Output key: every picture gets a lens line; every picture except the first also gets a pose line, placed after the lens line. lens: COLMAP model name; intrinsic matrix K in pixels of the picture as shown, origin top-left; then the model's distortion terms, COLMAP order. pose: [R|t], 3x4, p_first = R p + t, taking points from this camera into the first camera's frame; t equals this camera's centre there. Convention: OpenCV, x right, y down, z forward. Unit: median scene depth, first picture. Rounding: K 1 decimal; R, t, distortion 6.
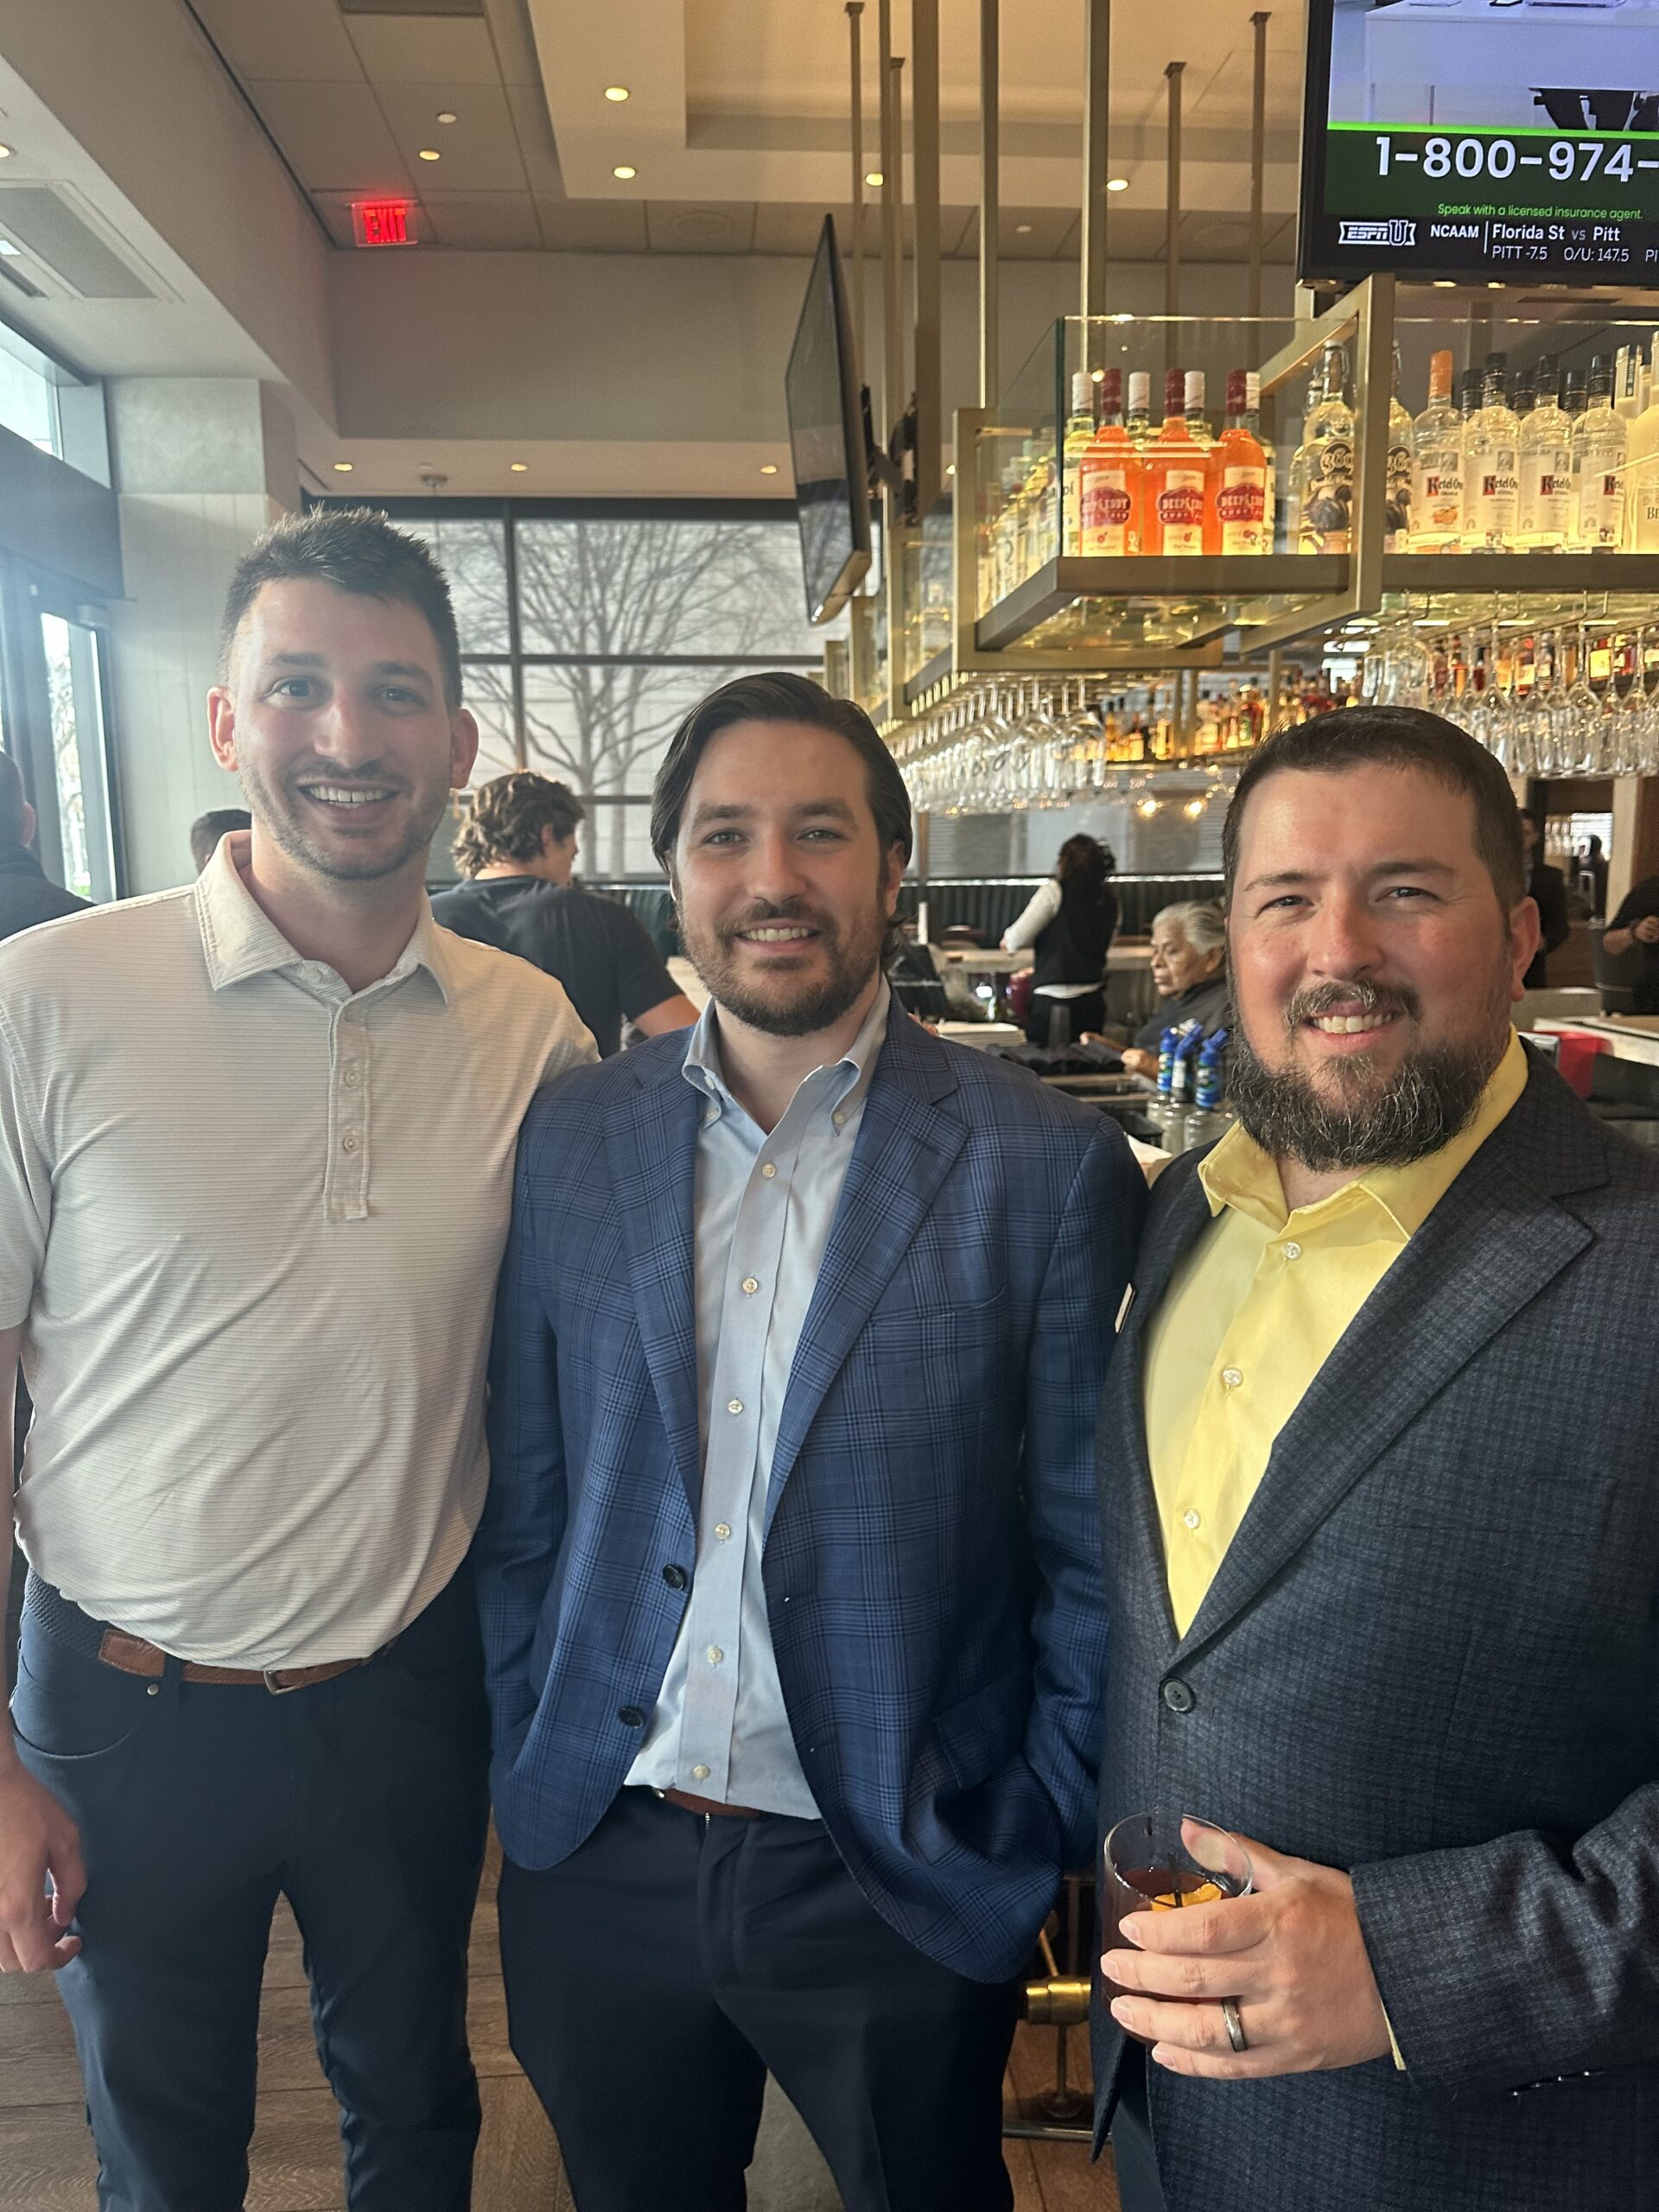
lens RADIAL K [[1573.3, 0, 834.3], [0, 1573.3, 1117.9], [0, 0, 1]] dist [0.018286, -0.035331]
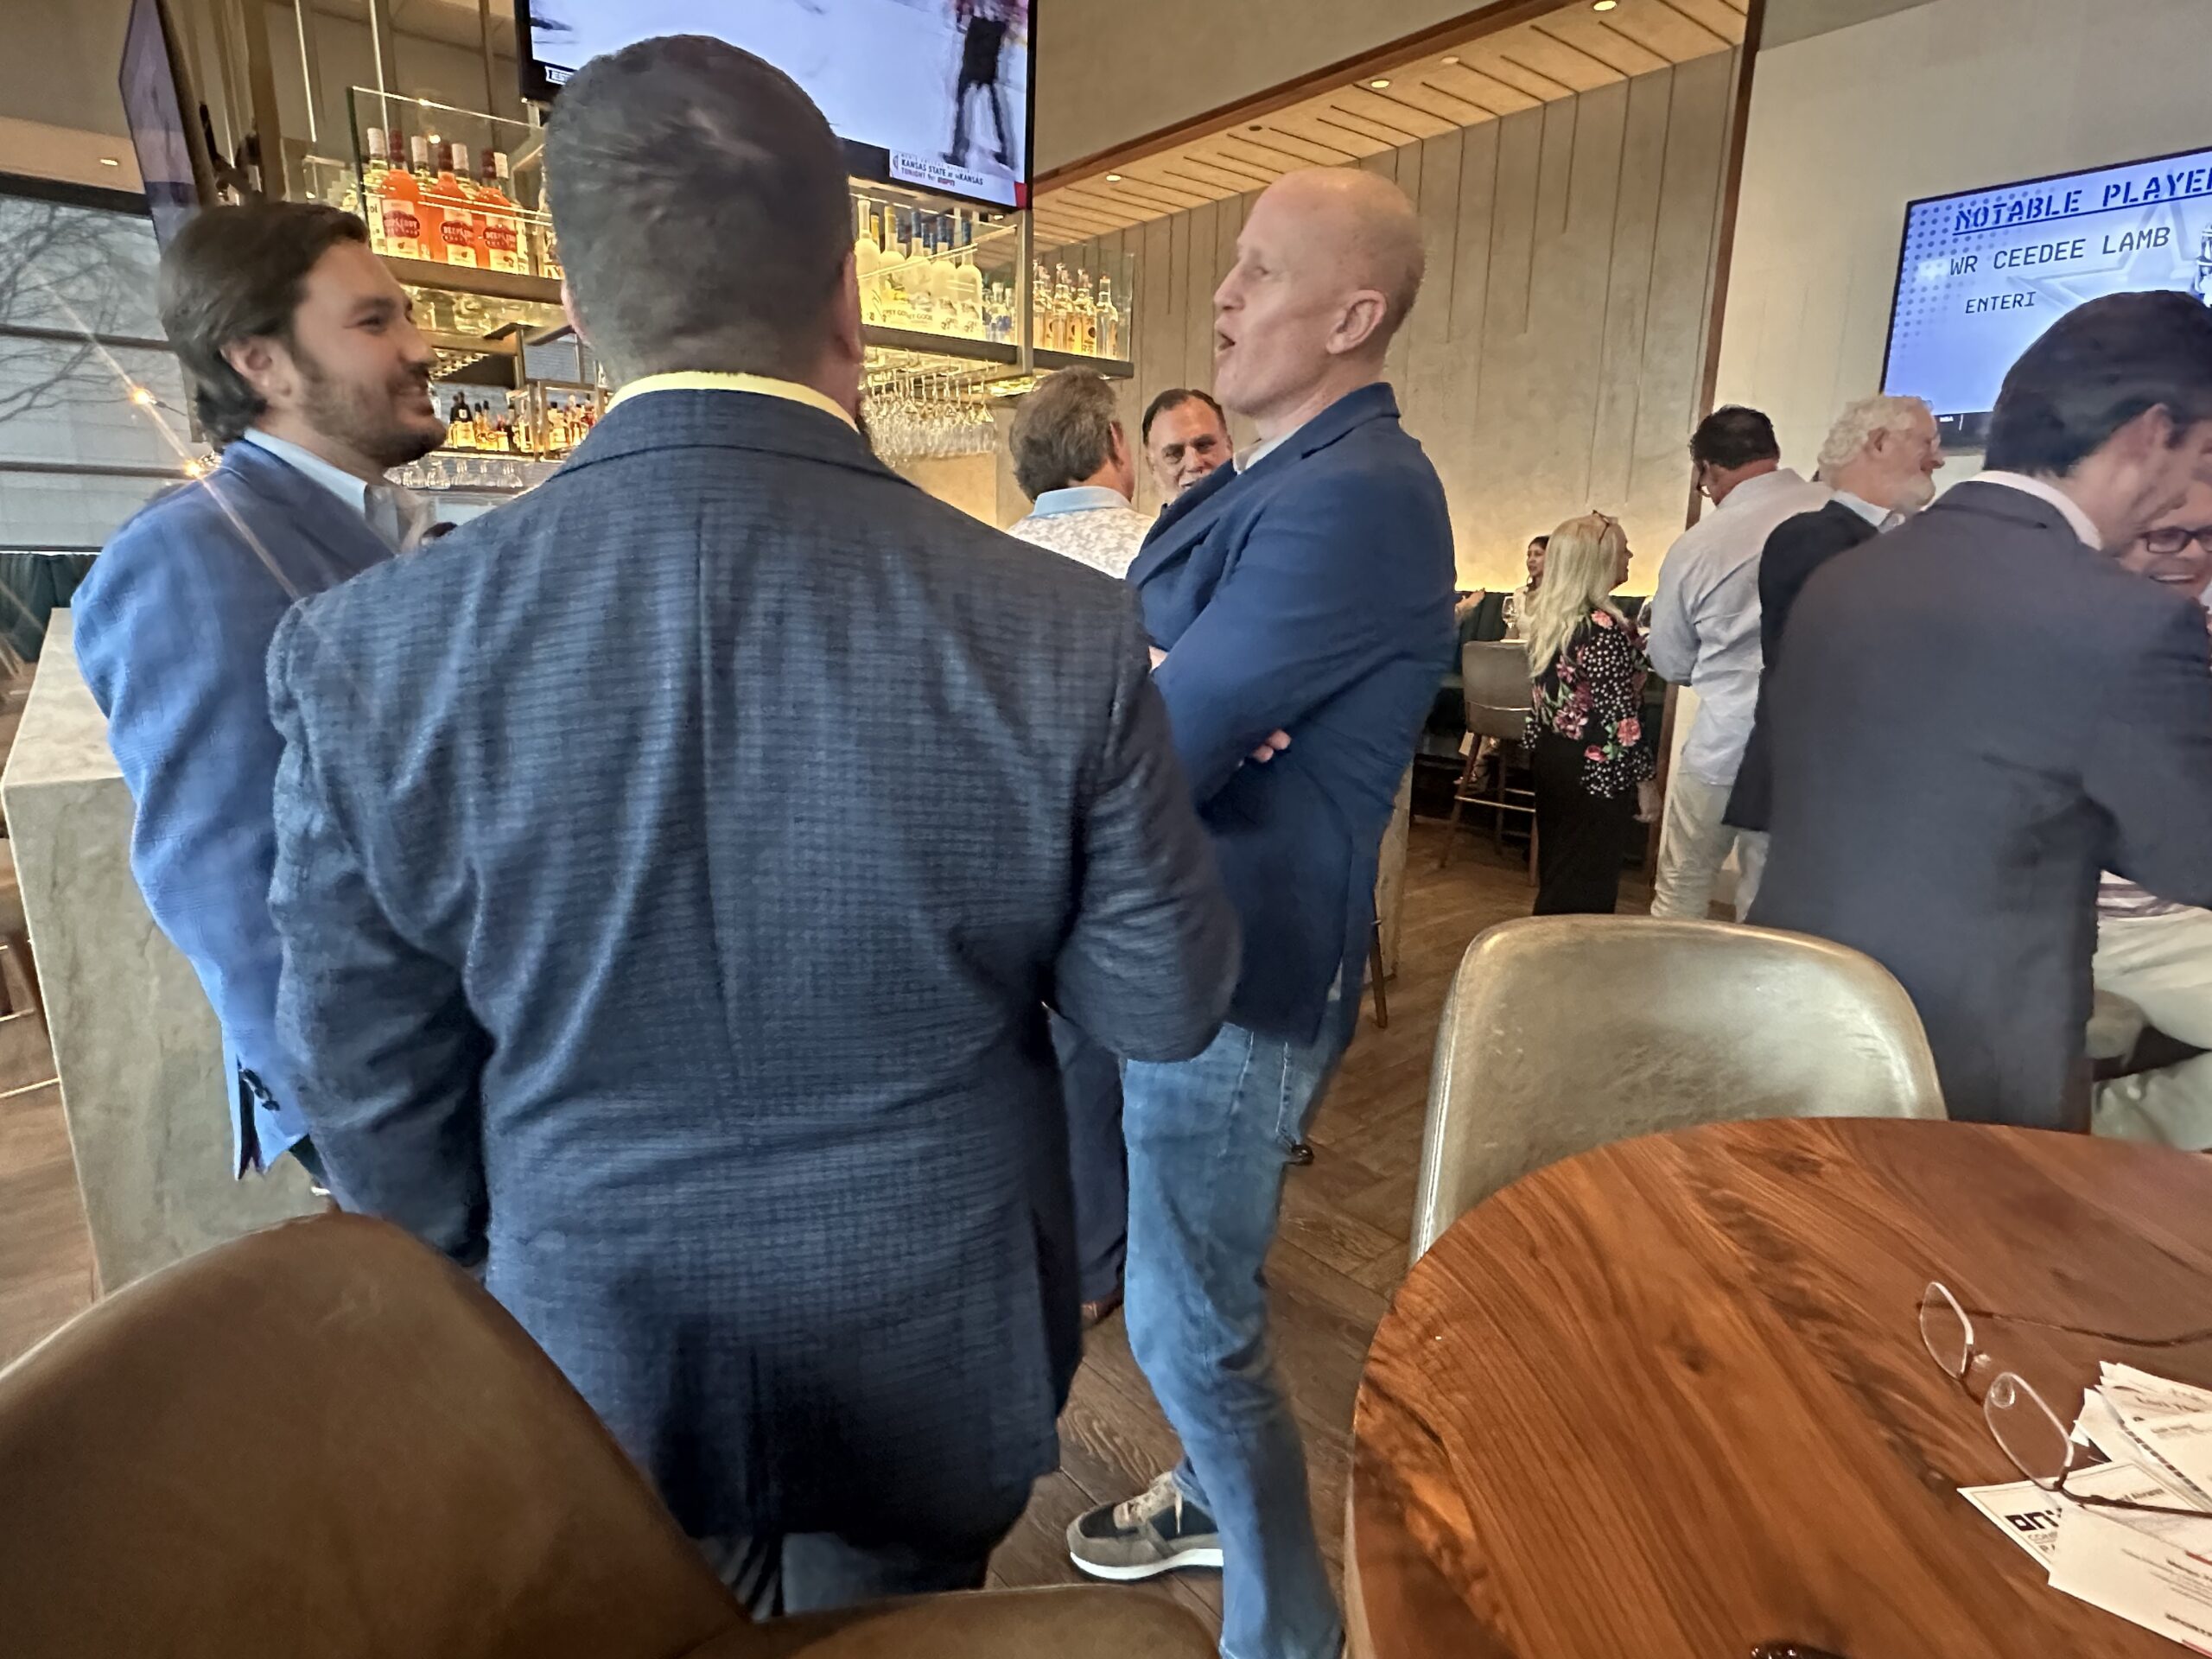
lens RADIAL K [[1212.8, 0, 1105.3], [0, 1212.8, 841.0], [0, 0, 1]] dist [-0.000973, -0.001286]
pose [[0.819802, -0.104907, 0.562955, 0.008353], [0.072797, 0.994193, 0.079257, 0.148386], [-0.568001, -0.023994, 0.822678, -0.334135]]
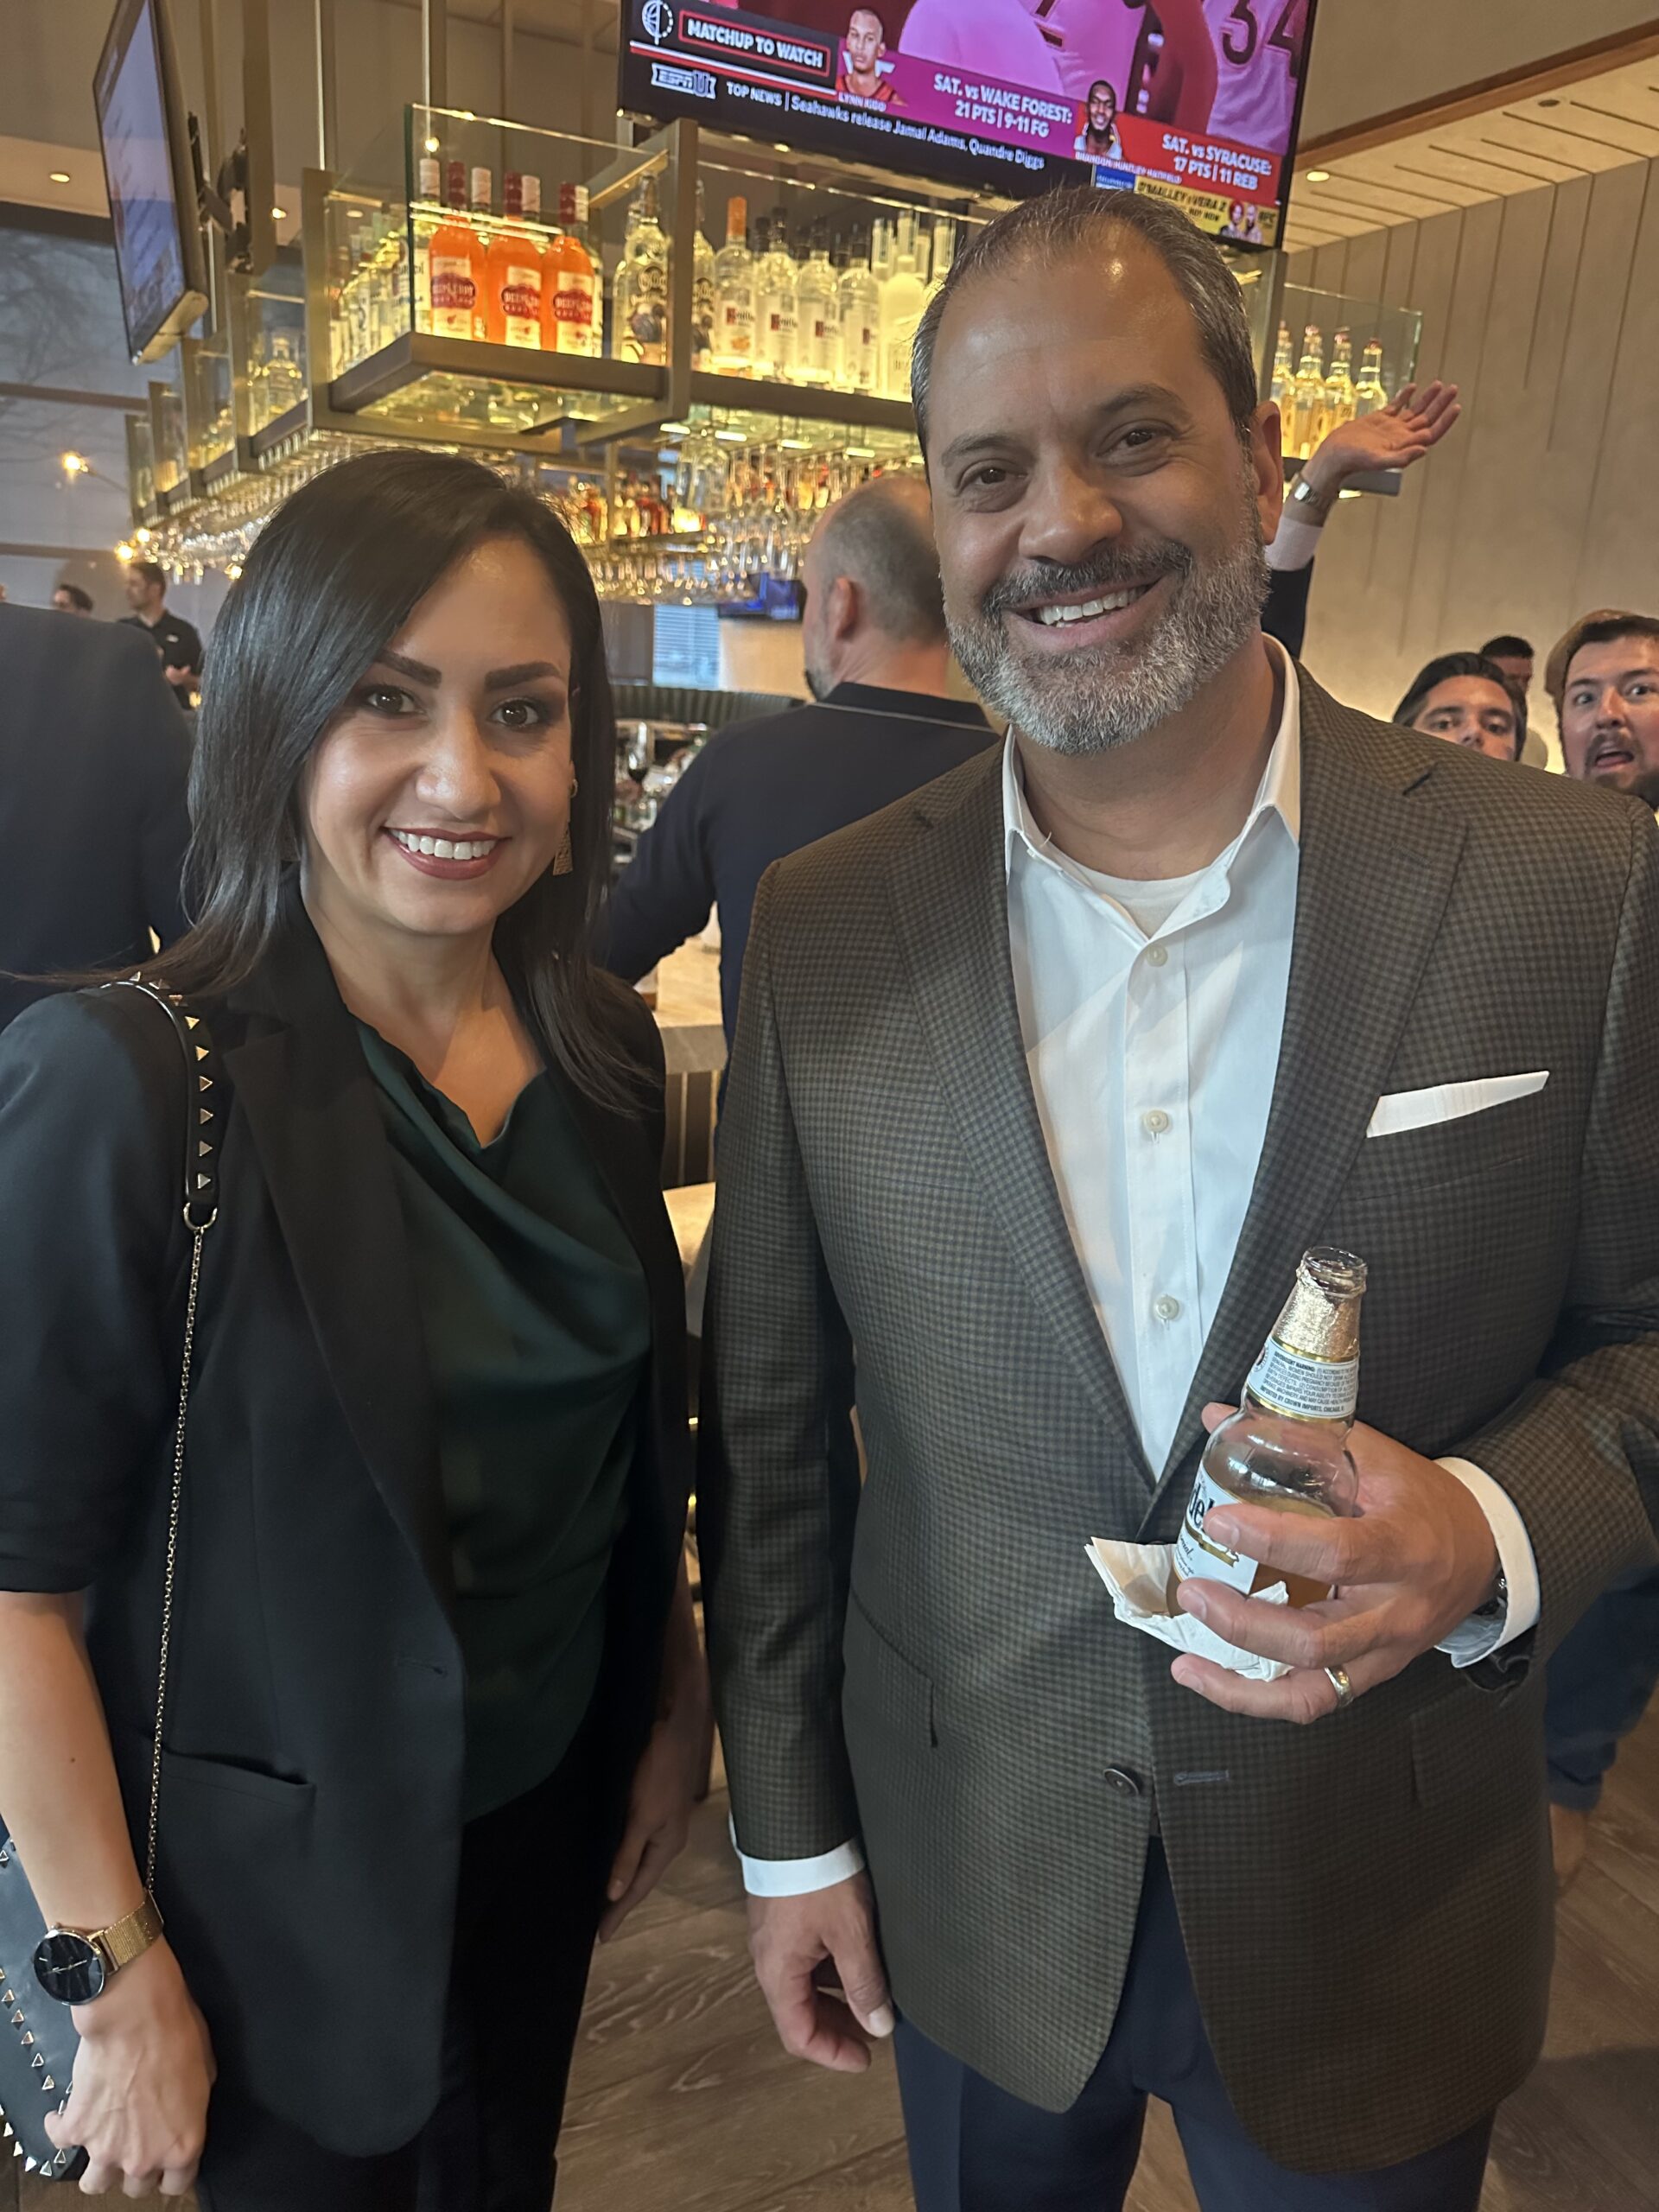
lens RADIAL K [[1573.3, 0, 818.9], [0, 1573.3, 1104.6], [0, 0, 1]] dist [0.018286, -0.035331]
pose [[0.921937, -0.040415, 0.385226, -0.040724], [-0.002666, 0.993856, 0.110648, 0.057910], [-0.387331, -0.103037, 0.916165, -0.173702]]
